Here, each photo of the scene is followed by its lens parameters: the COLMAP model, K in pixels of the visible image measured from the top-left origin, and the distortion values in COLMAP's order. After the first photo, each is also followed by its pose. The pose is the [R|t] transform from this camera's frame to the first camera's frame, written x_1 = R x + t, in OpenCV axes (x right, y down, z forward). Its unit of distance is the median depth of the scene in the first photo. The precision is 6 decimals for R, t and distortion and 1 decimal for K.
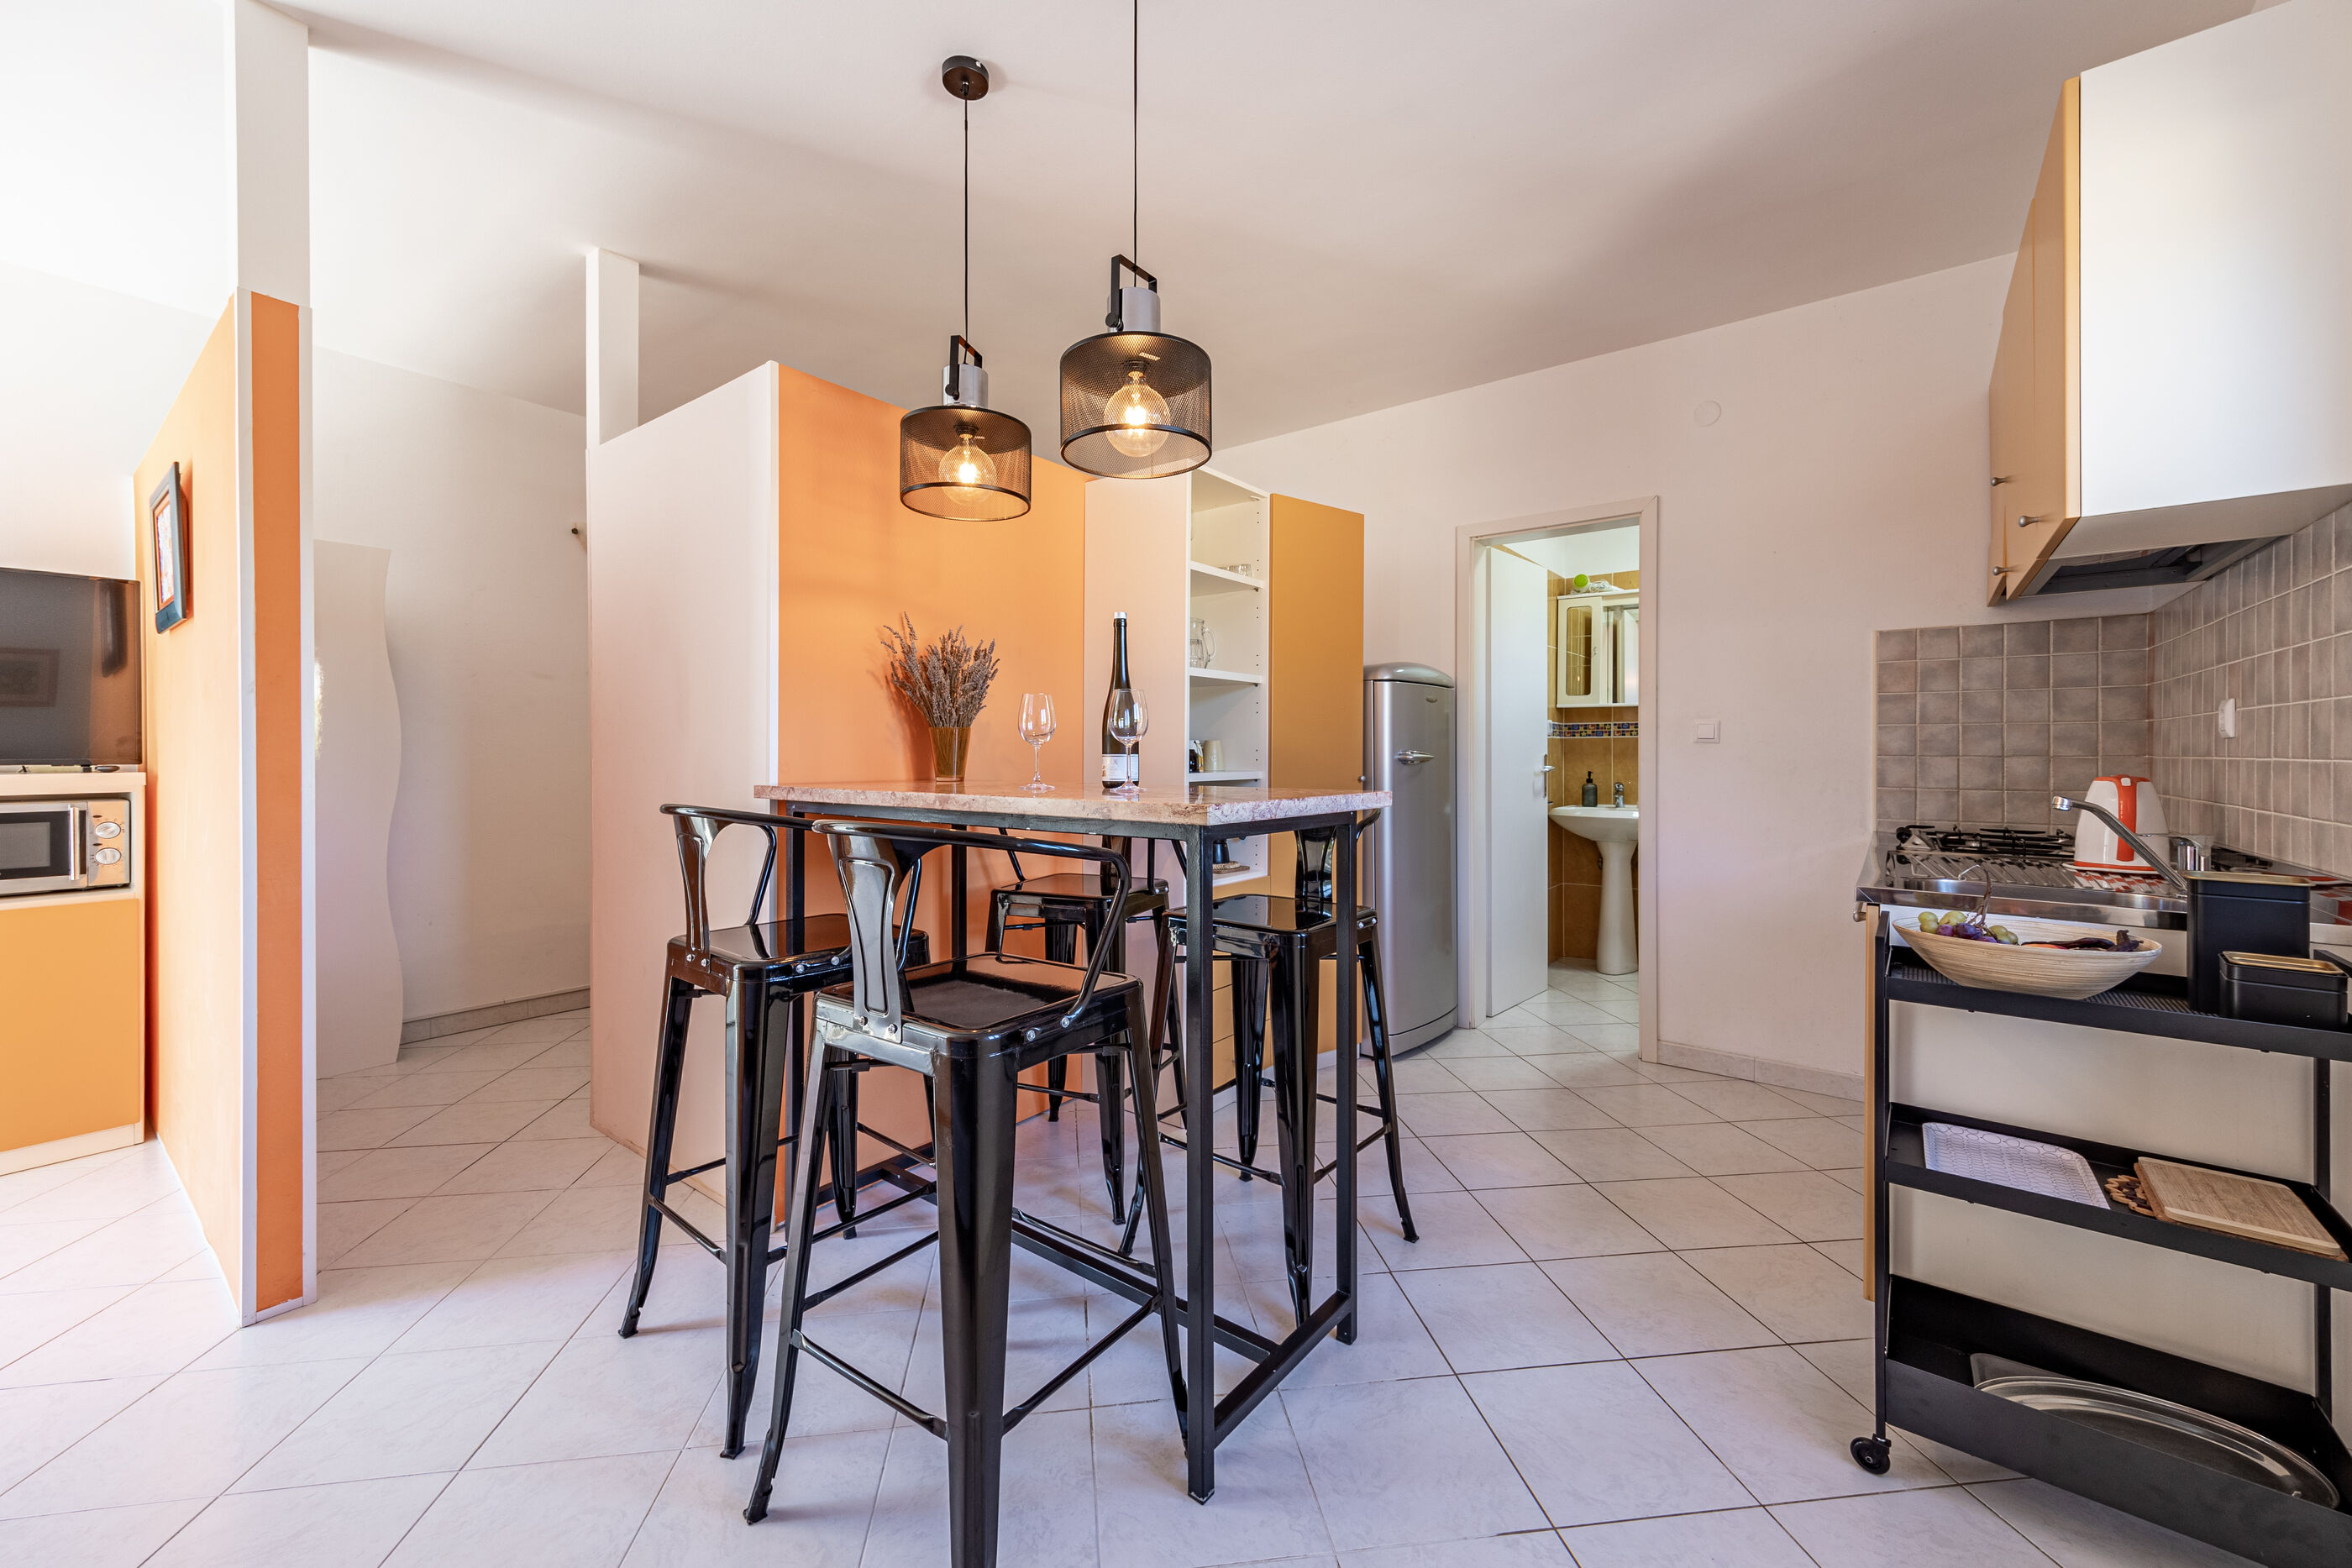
lens RADIAL K [[942.0, 0, 1183.2], [0, 942.0, 762.4], [0, 0, 1]] dist [-0.001145, 0.000013]
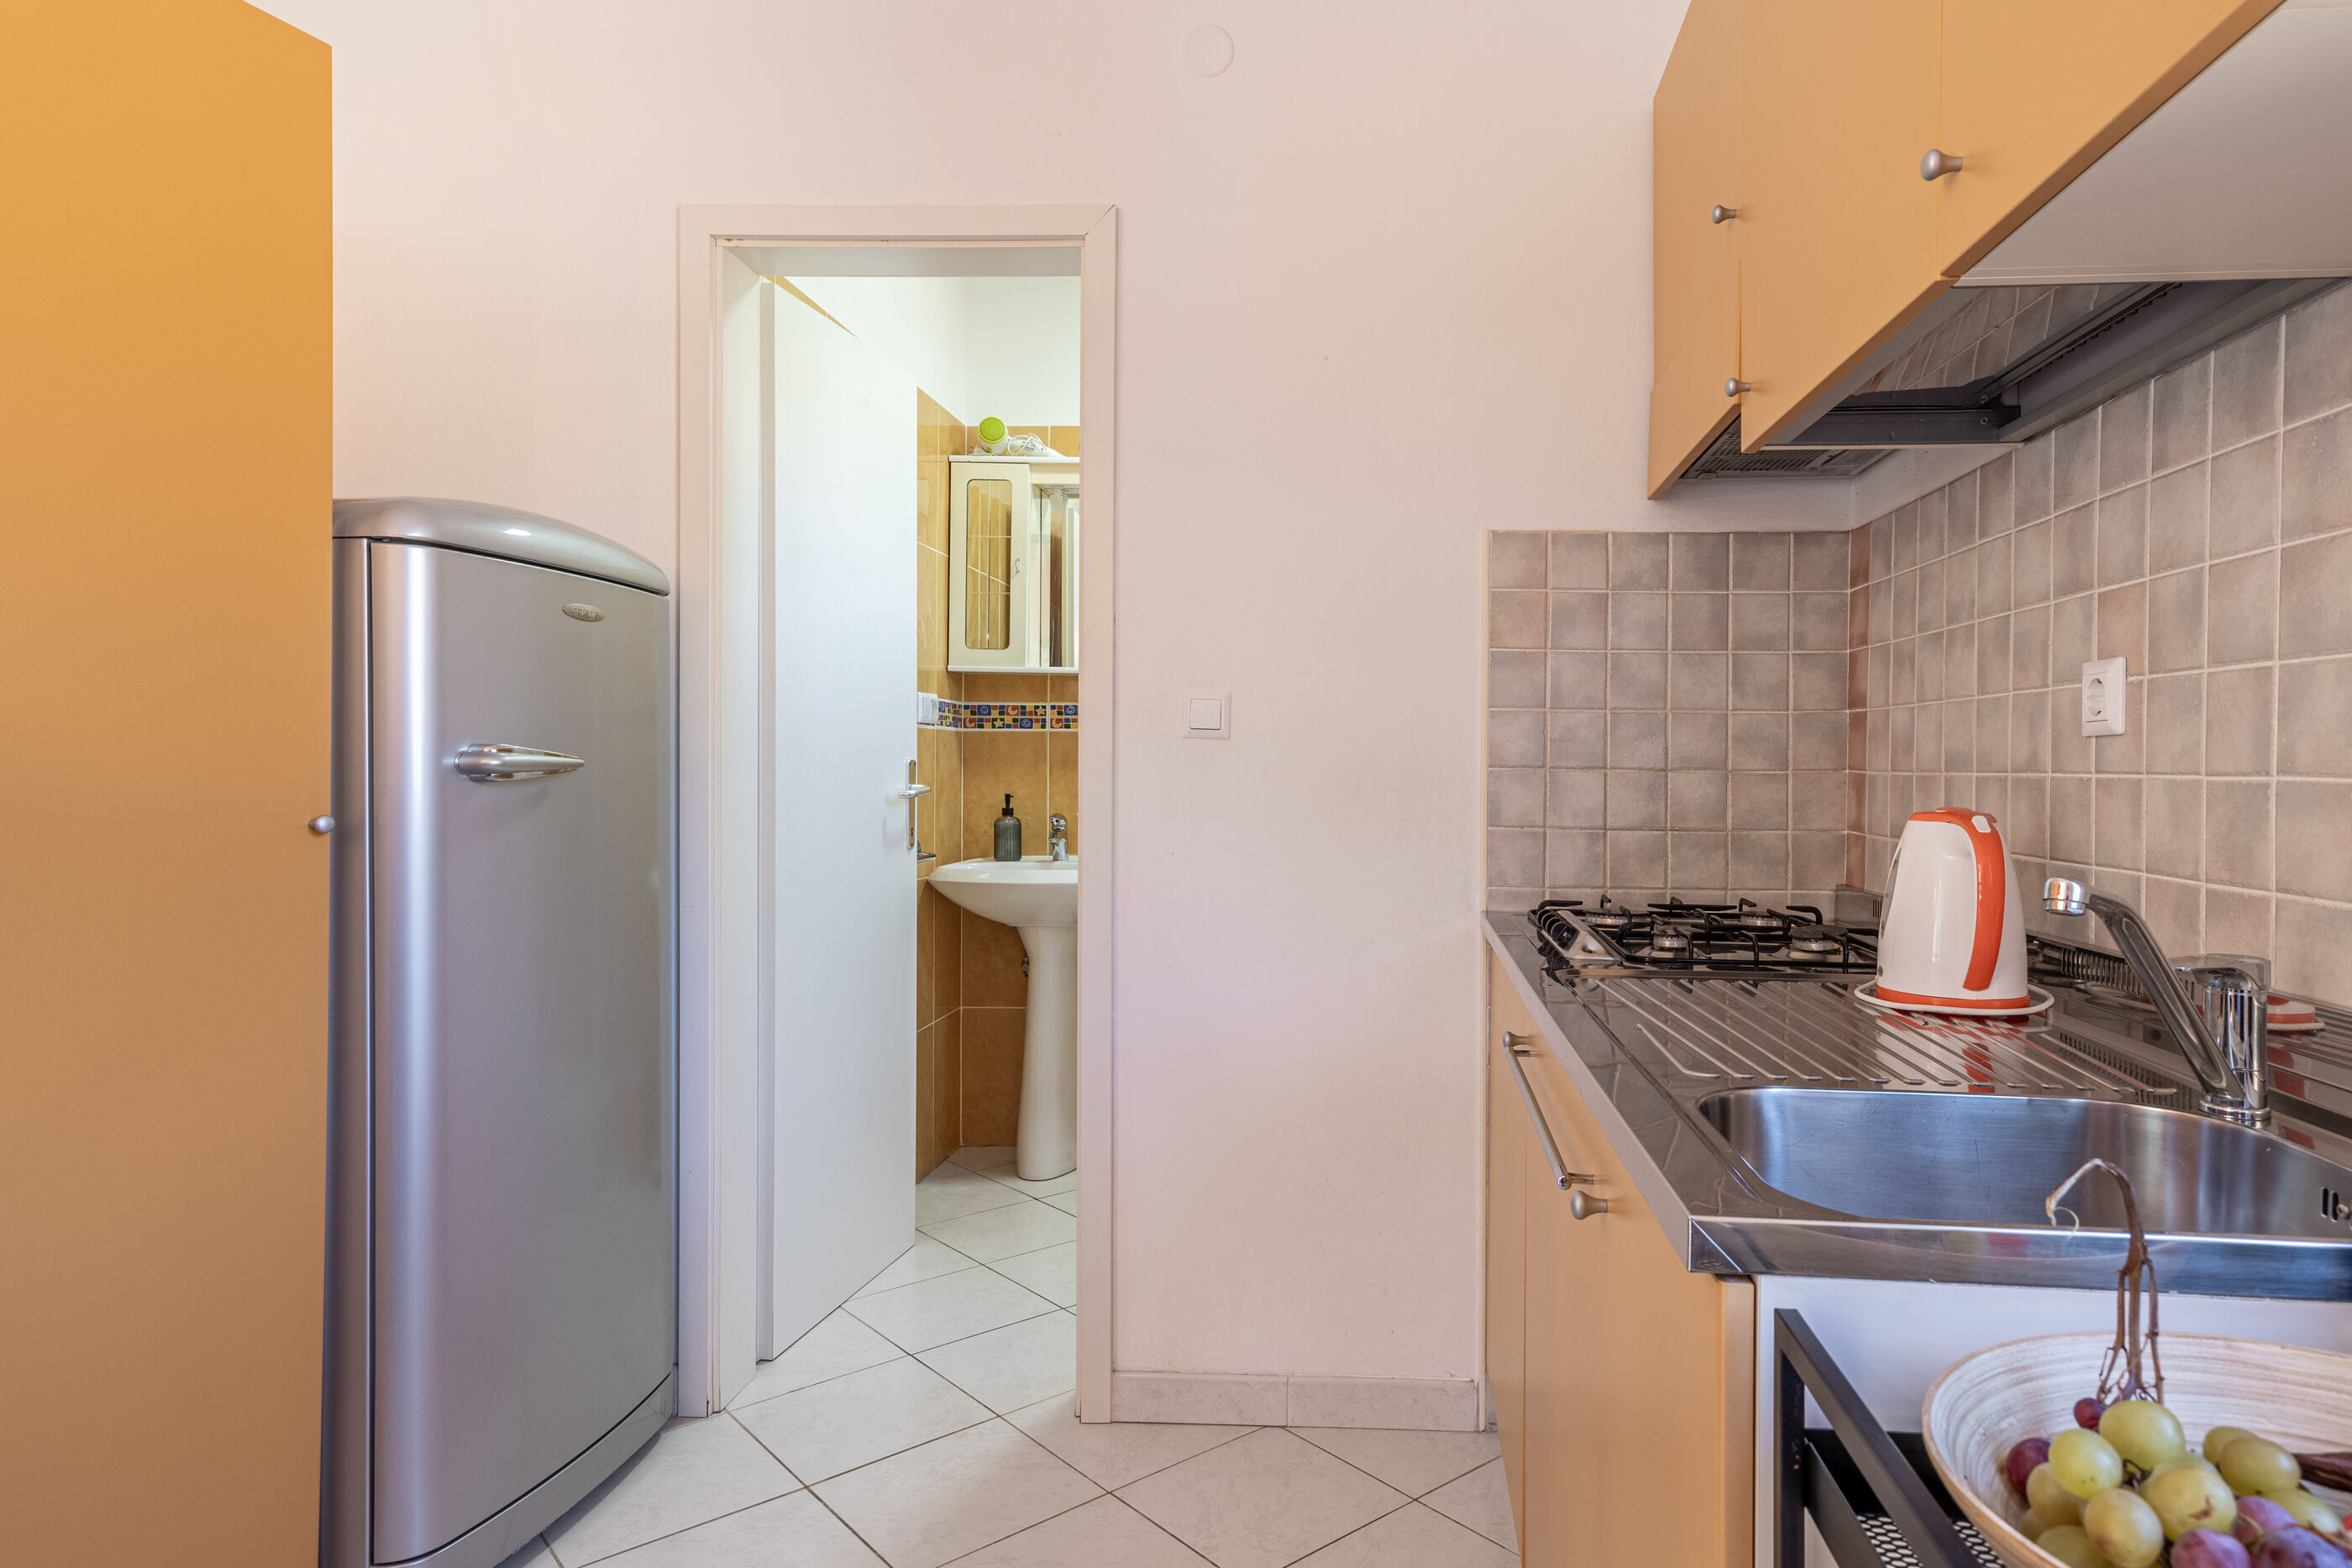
lens RADIAL K [[1362.0, 0, 1177.5], [0, 1362.0, 783.5], [0, 0, 1]] dist [0.005608, 0.001421]
pose [[0.879213, 0.000199, 0.476429, 0.211935], [-0.003590, 0.999974, 0.006207, -0.001891], [-0.476415, -0.007168, 0.879191, 0.394897]]
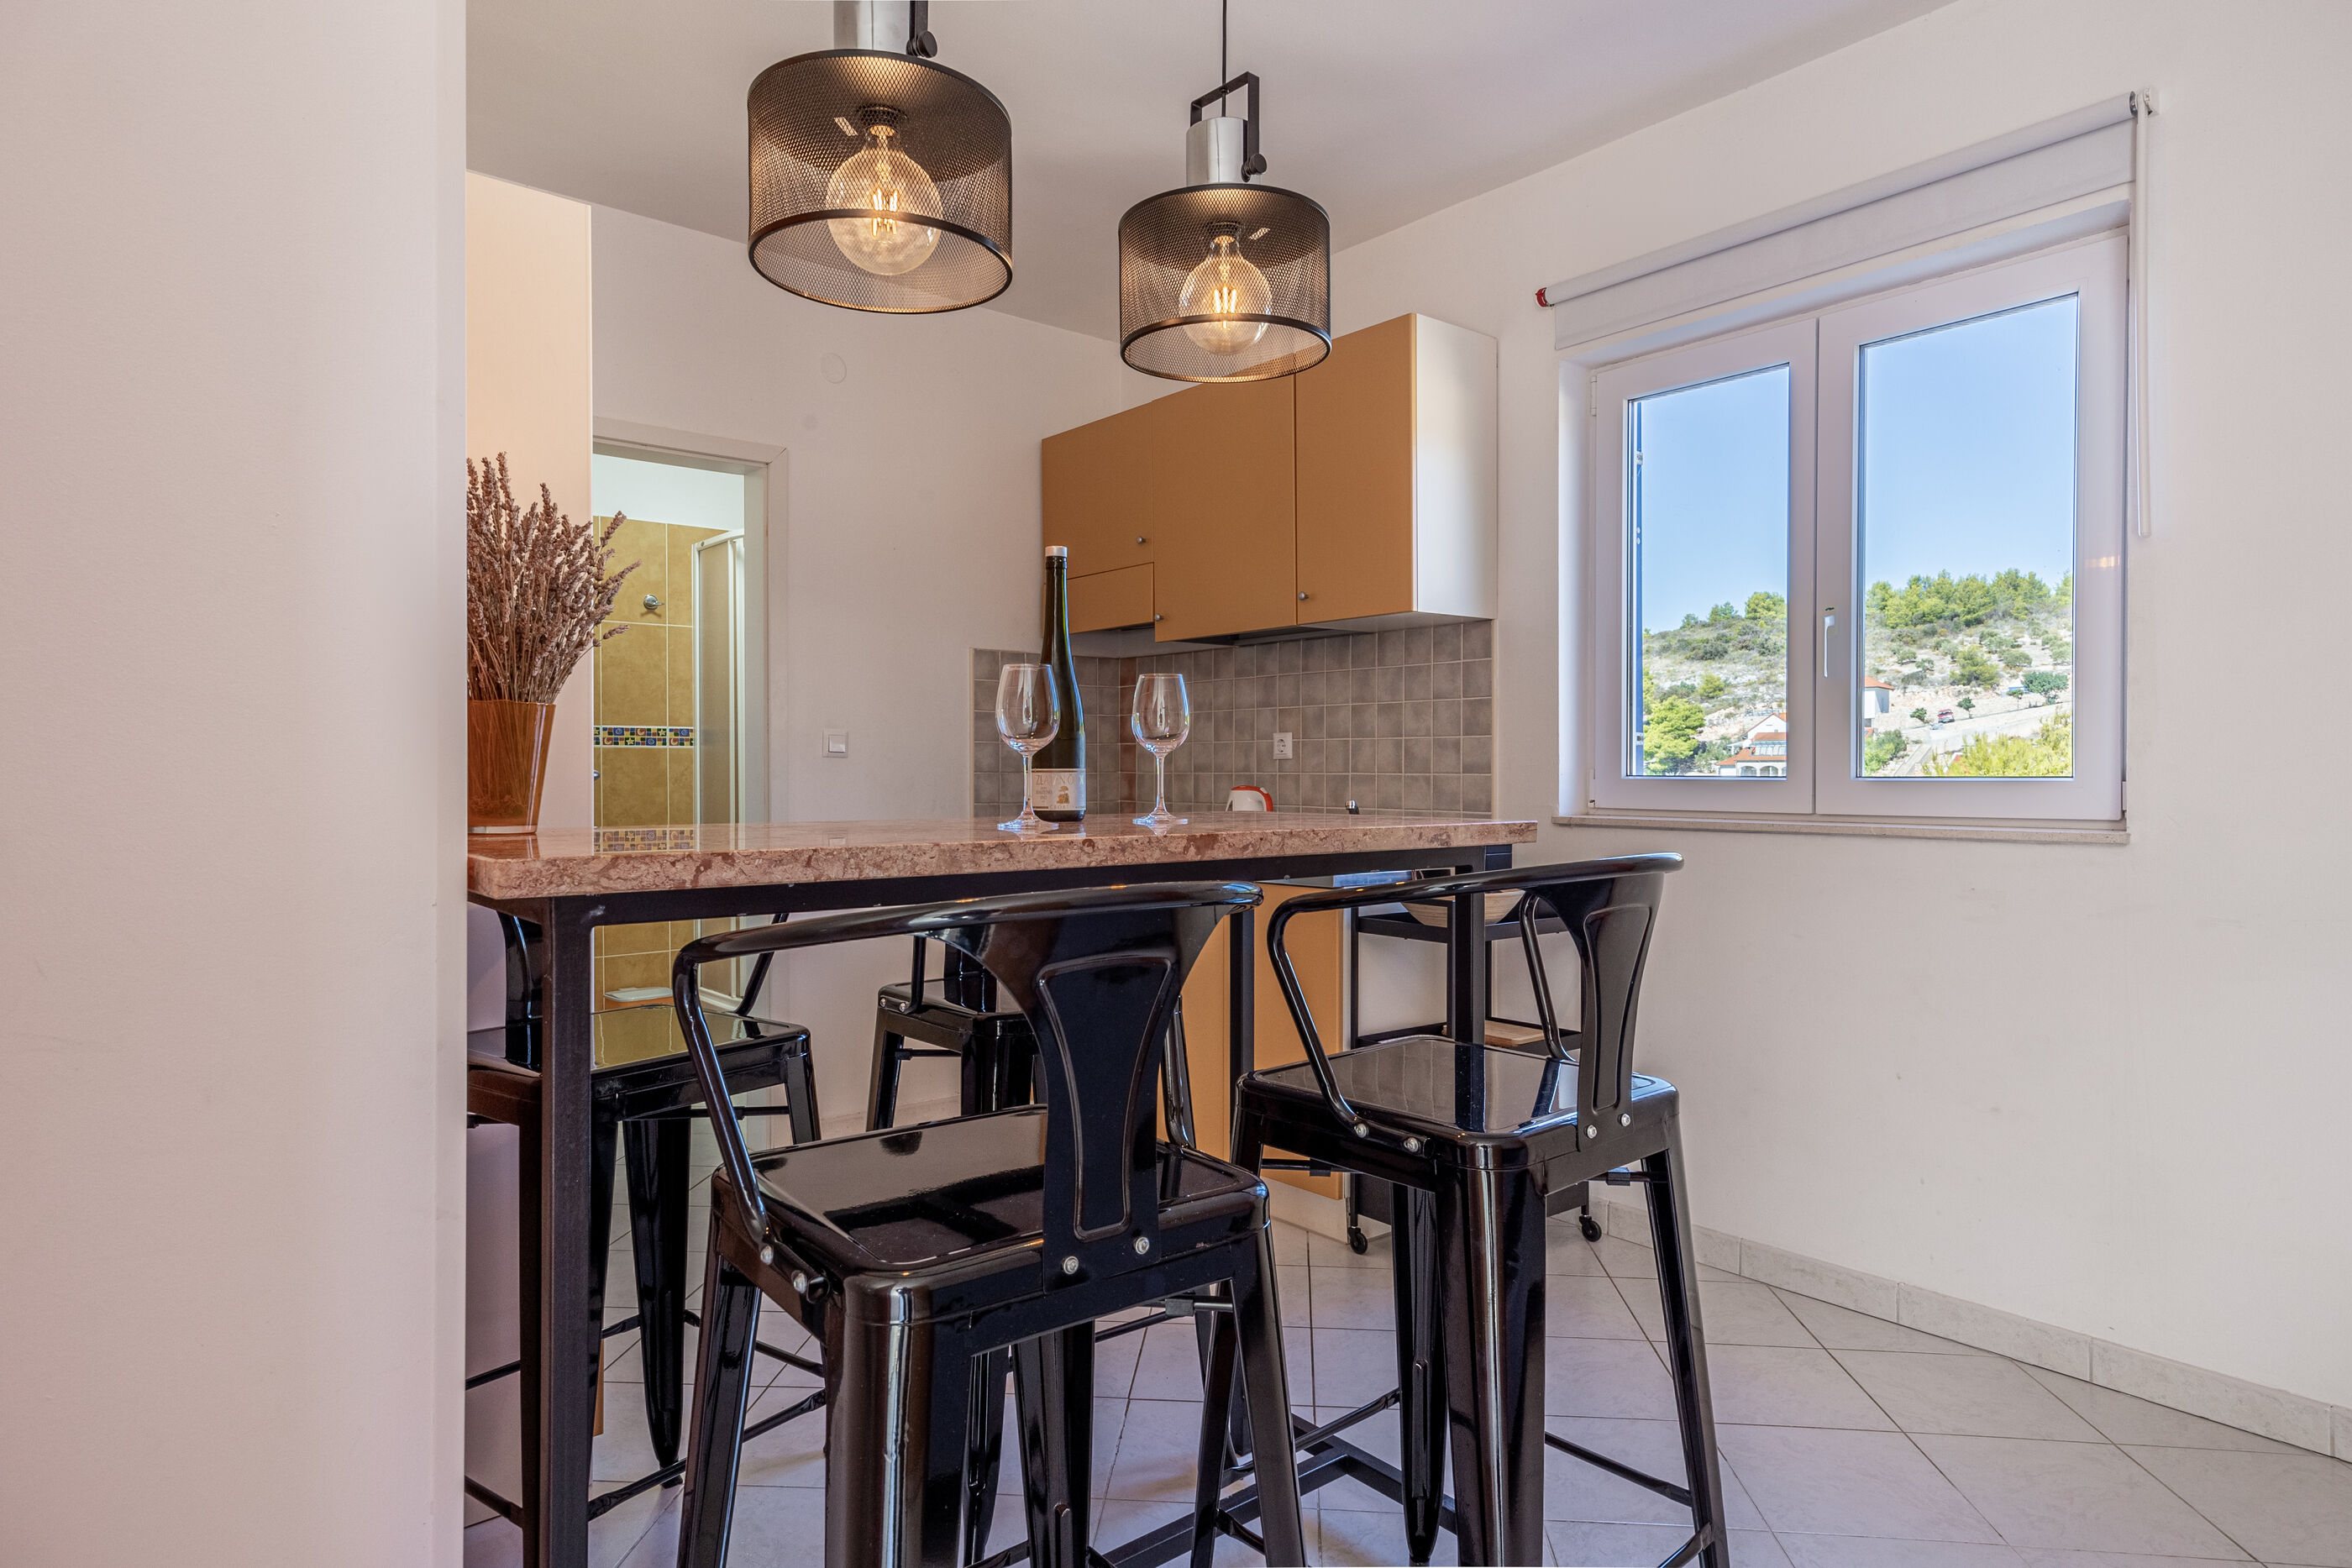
lens RADIAL K [[1362.0, 0, 1190.6], [0, 1362.0, 780.7], [0, 0, 1]] dist [0.005608, 0.001421]
pose [[0.211867, -0.002991, 0.977294, -0.659282], [0.005671, 0.999982, 0.001831, 0.001754], [-0.977282, 0.005154, 0.211880, 0.465623]]
